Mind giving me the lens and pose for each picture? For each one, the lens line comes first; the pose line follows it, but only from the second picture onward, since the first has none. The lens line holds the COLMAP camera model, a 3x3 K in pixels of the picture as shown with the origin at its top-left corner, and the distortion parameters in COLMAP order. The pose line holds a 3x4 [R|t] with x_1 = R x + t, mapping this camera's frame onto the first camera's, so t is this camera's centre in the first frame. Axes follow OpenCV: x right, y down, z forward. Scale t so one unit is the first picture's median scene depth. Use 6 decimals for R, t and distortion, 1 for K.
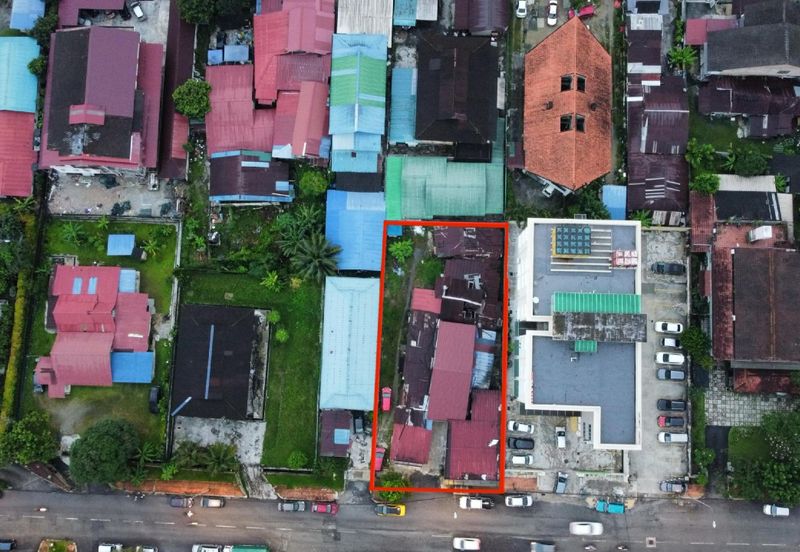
lens RADIAL K [[740.5, 0, 400.0], [0, 740.5, 276.0], [0, 0, 1]] dist [-0.001897, -0.010969]
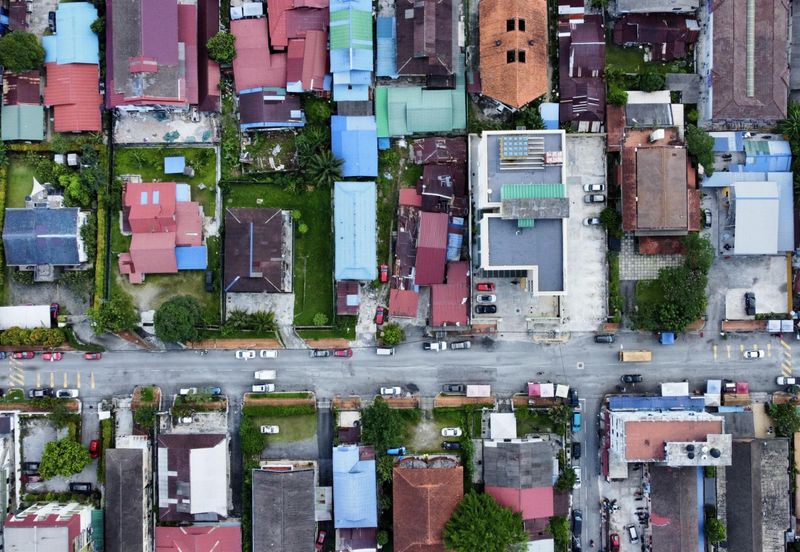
lens RADIAL K [[740.5, 0, 400.0], [0, 740.5, 276.0], [0, 0, 1]] dist [-0.001897, -0.010969]
pose [[0.998898, -0.044925, 0.013561, -0.007574], [0.043192, 0.993142, 0.108648, 0.028252], [-0.018349, -0.107943, 0.993988, -0.333442]]
